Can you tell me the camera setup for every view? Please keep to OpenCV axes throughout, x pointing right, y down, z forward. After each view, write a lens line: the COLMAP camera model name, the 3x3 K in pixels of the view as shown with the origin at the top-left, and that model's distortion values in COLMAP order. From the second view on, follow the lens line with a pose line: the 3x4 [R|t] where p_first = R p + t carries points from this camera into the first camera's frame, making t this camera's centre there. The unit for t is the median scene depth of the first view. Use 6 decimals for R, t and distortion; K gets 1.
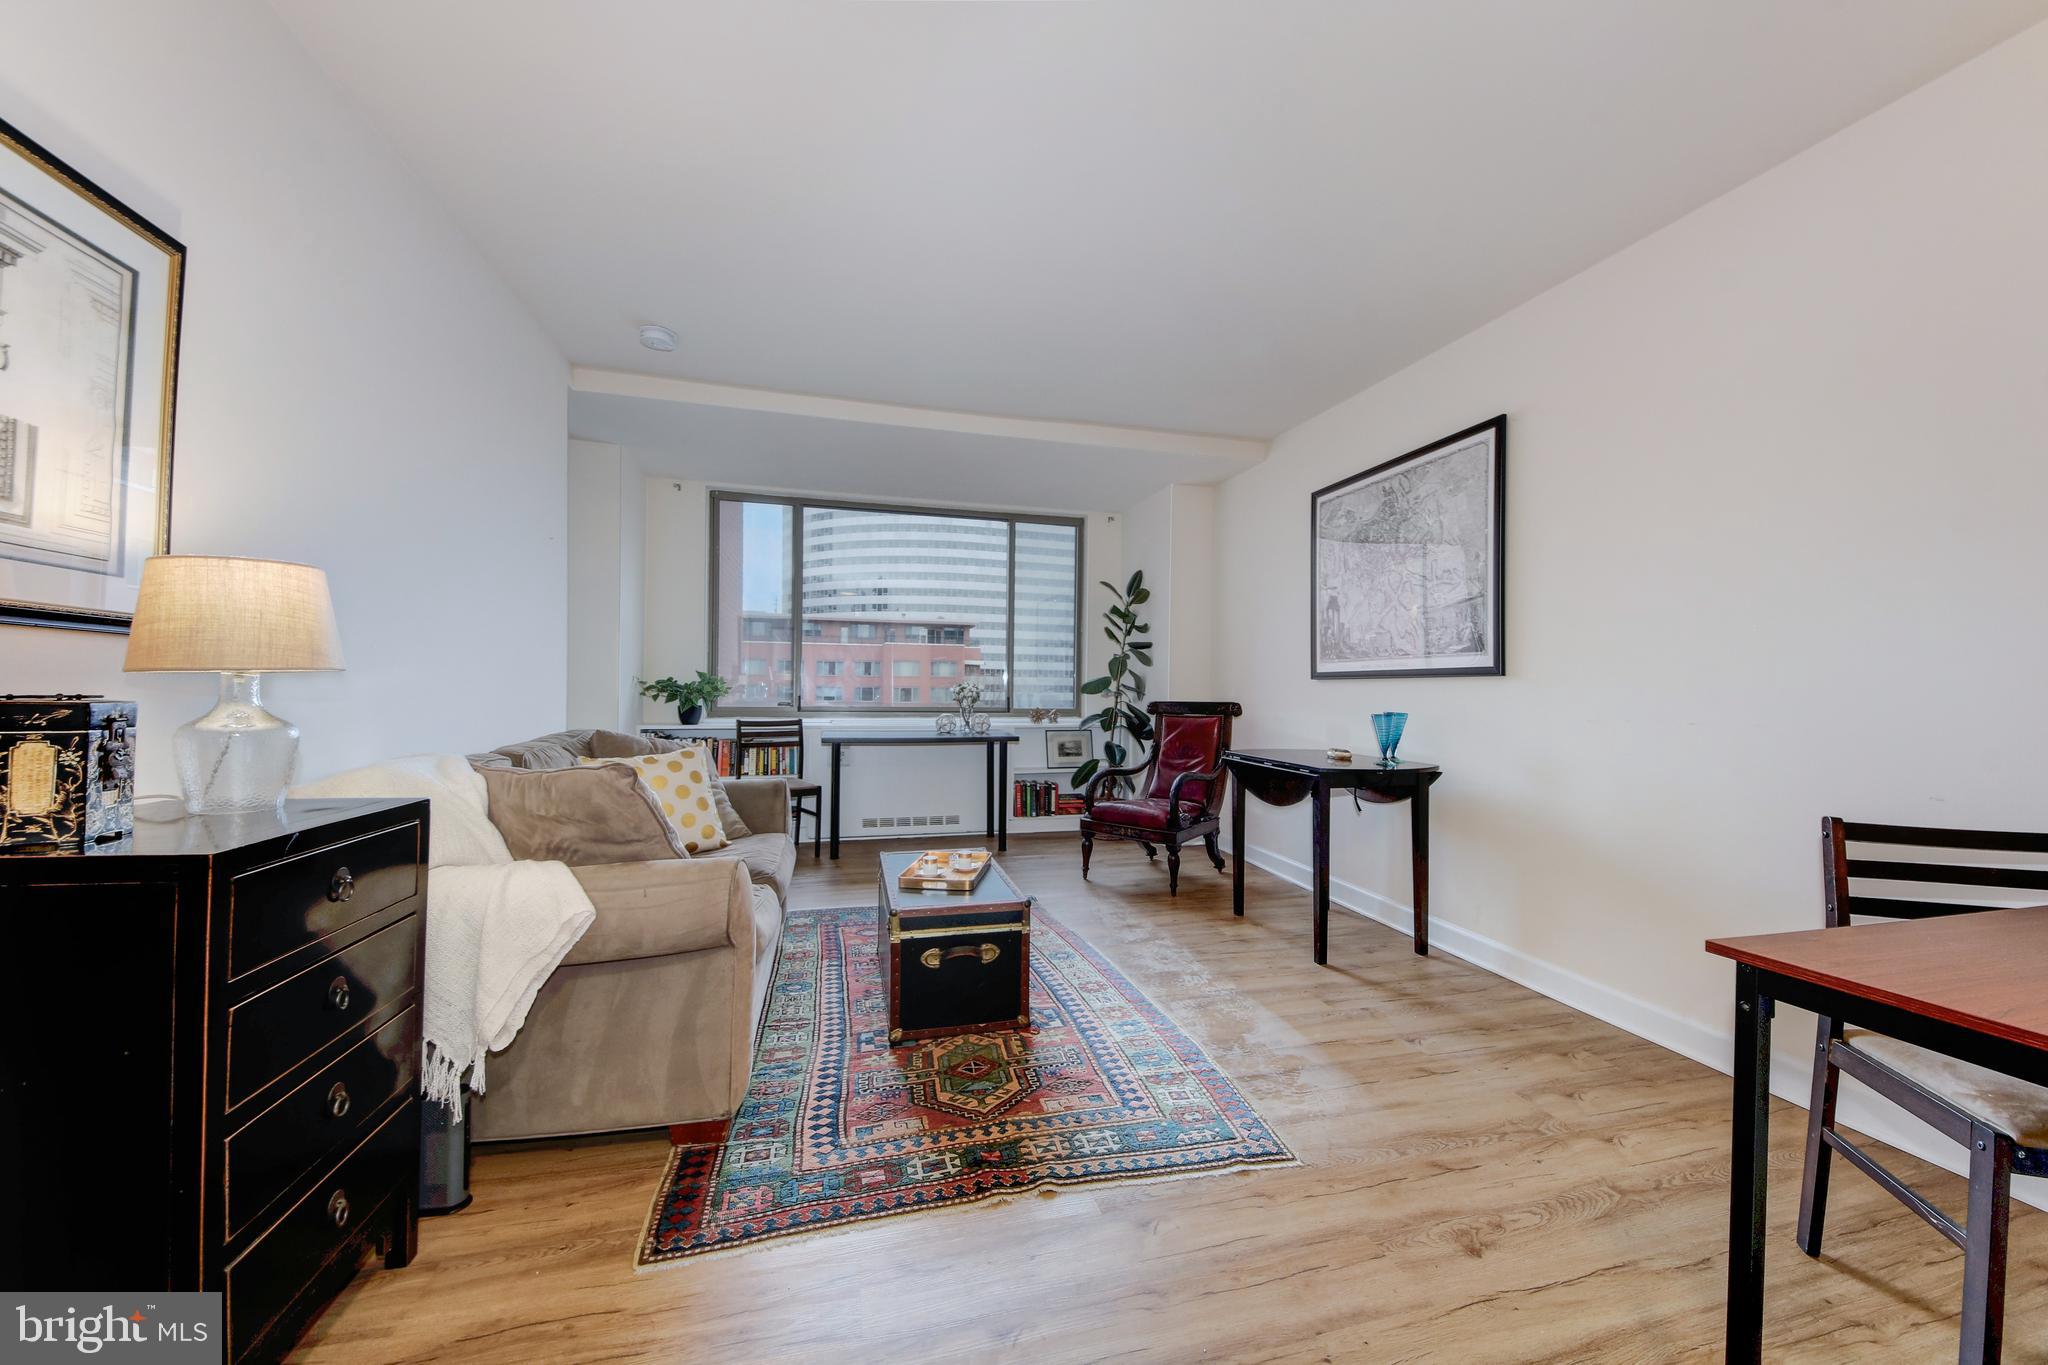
lens RADIAL K [[750.0, 0, 1037.0], [0, 750.0, 685.1], [0, 0, 1]] dist [0.074116, -0.032857]
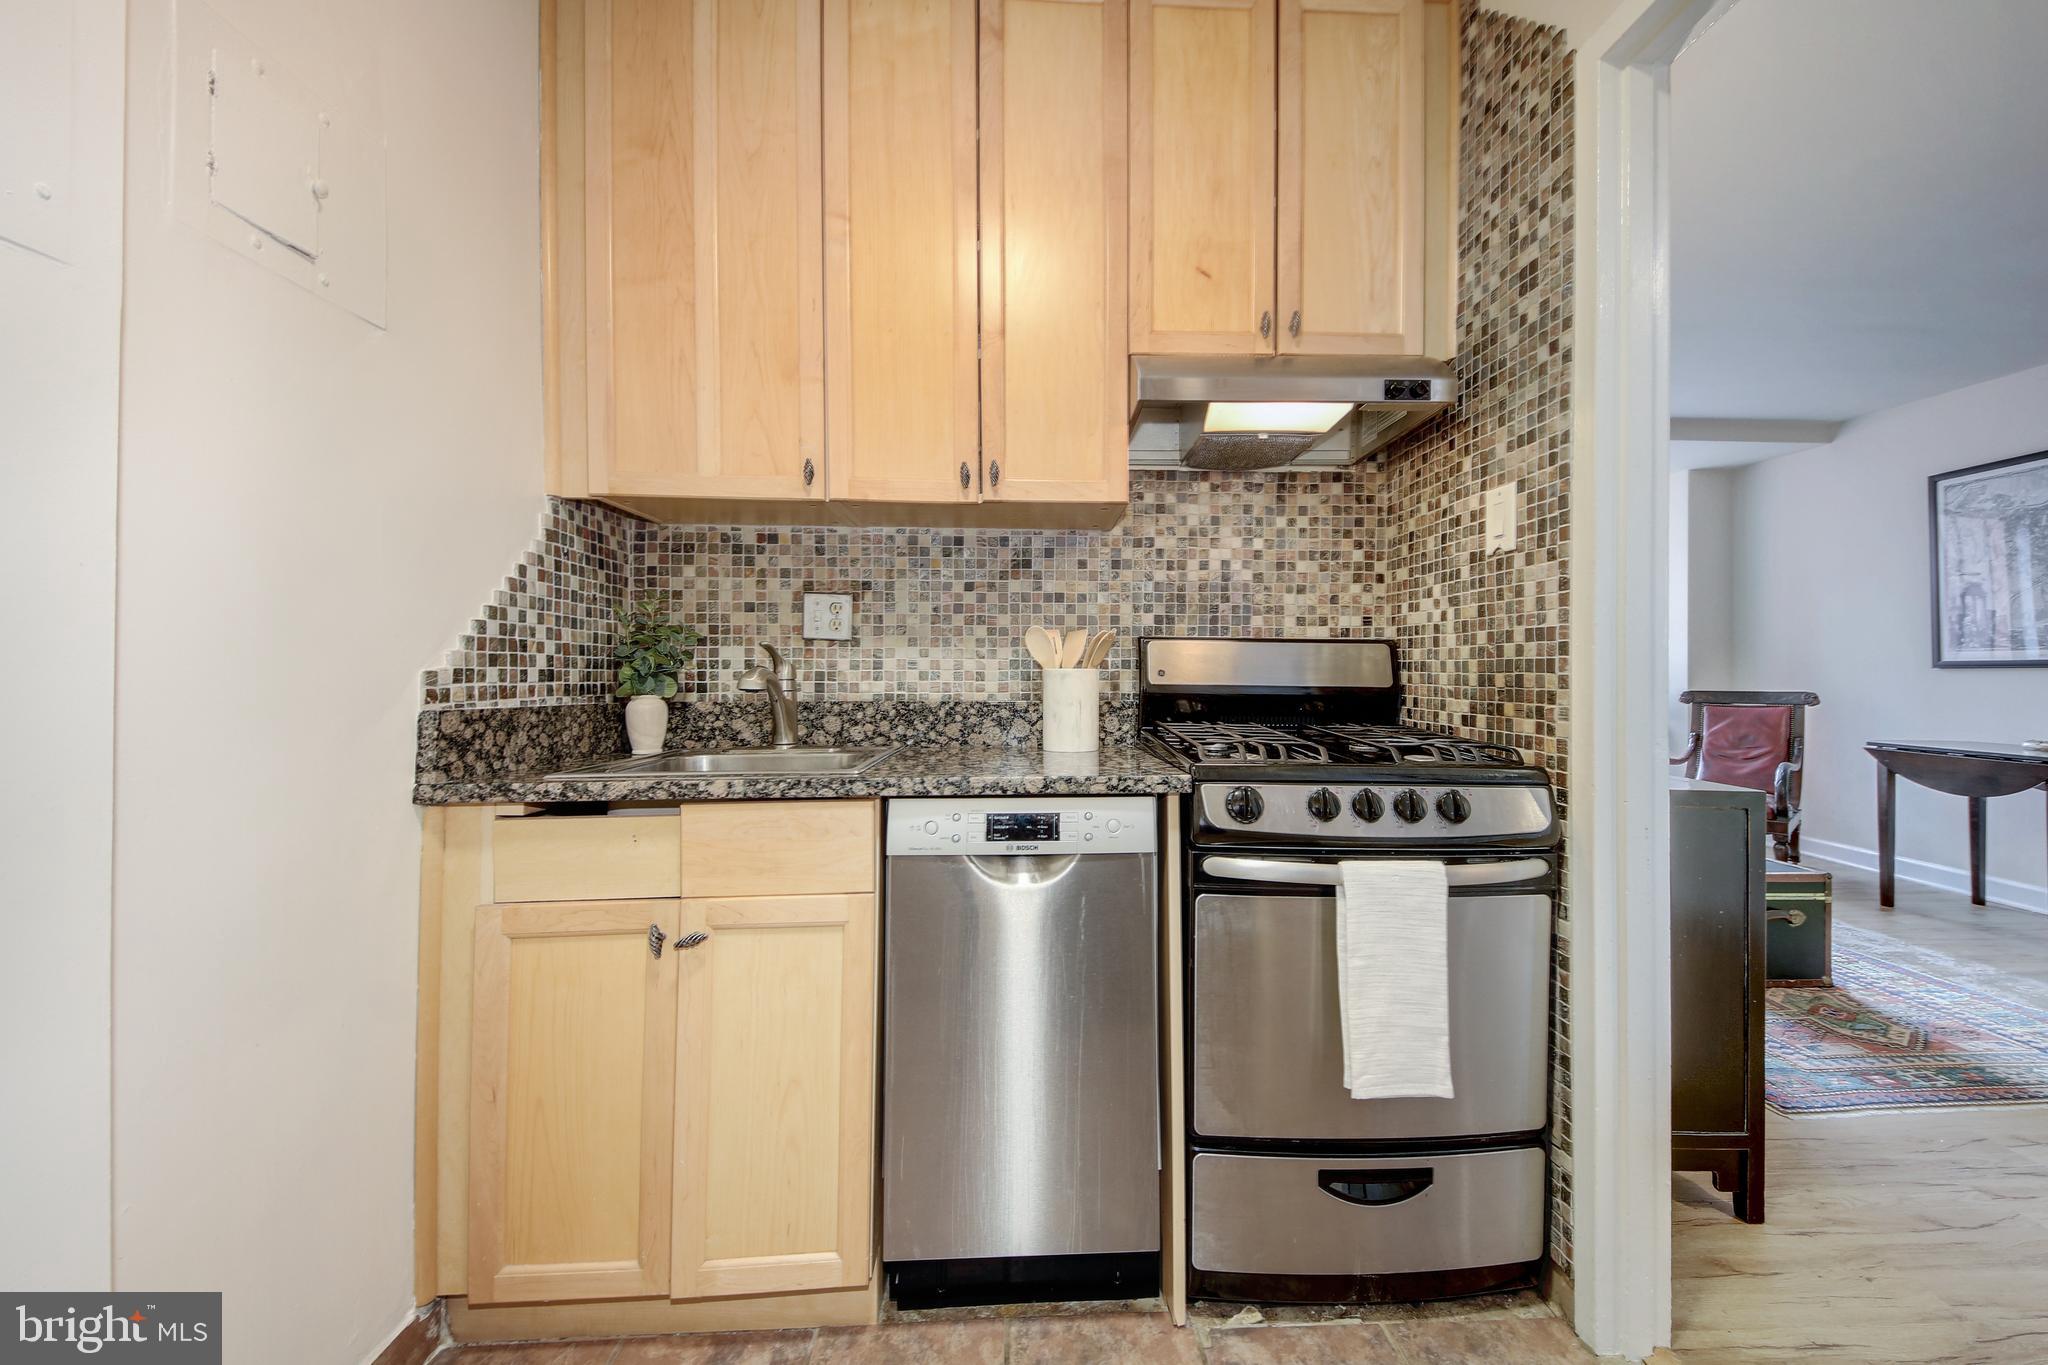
lens RADIAL K [[779.6, 0, 1055.0], [0, 779.6, 670.1], [0, 0, 1]] dist [0.000260, -0.000178]
pose [[0.975165, -0.011842, -0.221161, -0.703300], [0.011747, 0.999929, -0.001742, -0.022849], [0.221166, -0.000899, 0.975236, -0.303060]]
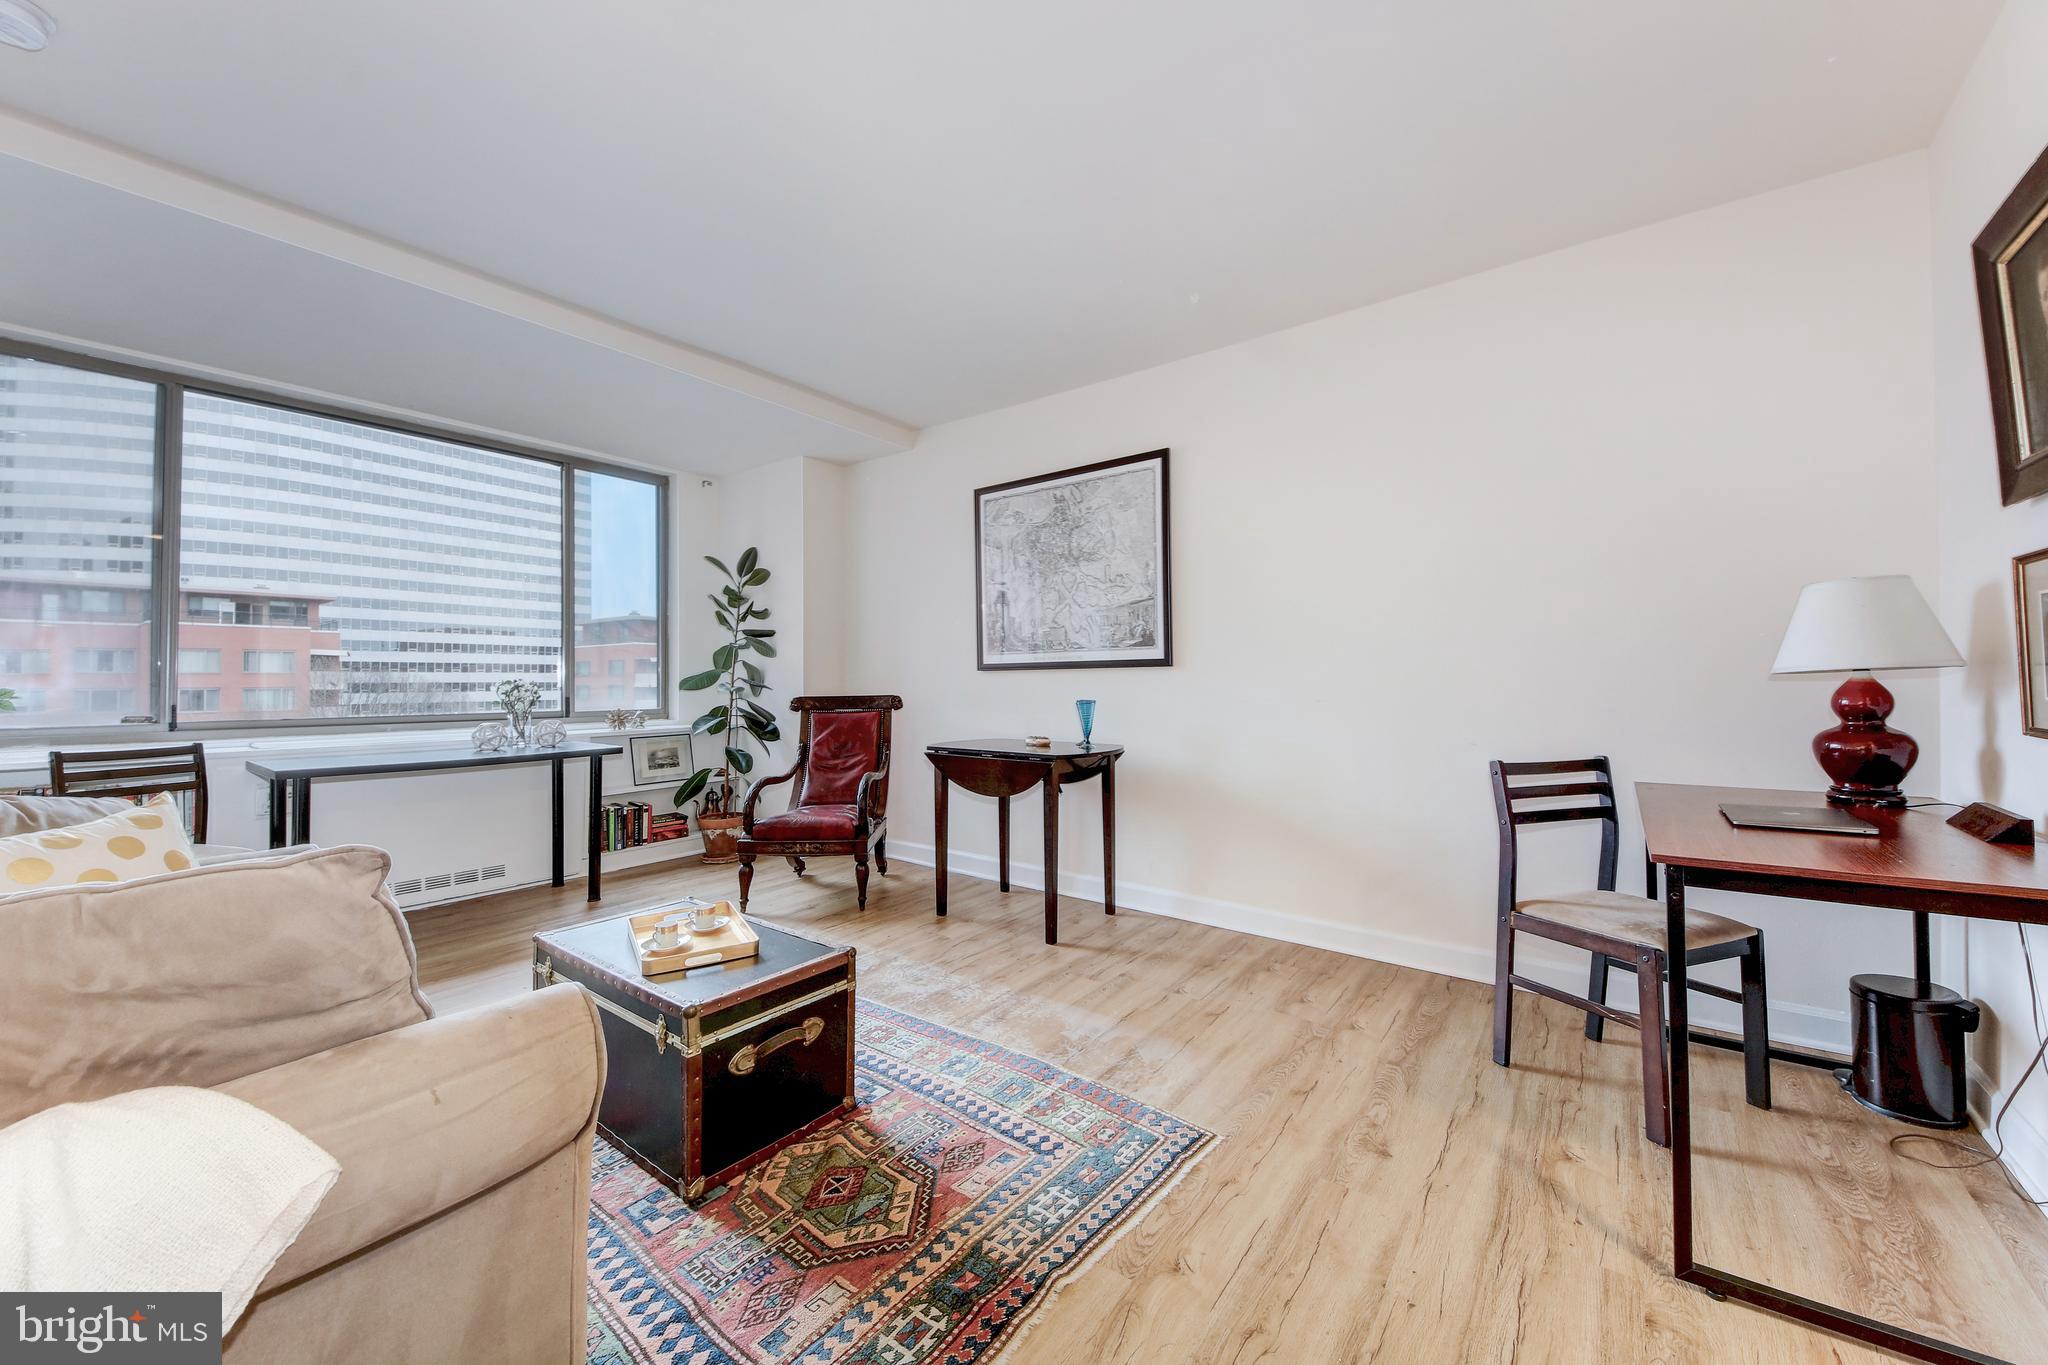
lens RADIAL K [[758.1, 0, 1031.3], [0, 758.1, 673.9], [0, 0, 1]] dist [0.063958, -0.034124]
pose [[0.790489, -0.008566, 0.612416, -0.288766], [0.012246, 0.999923, -0.001820, -0.001104], [-0.612354, 0.008938, 0.790533, 0.195829]]
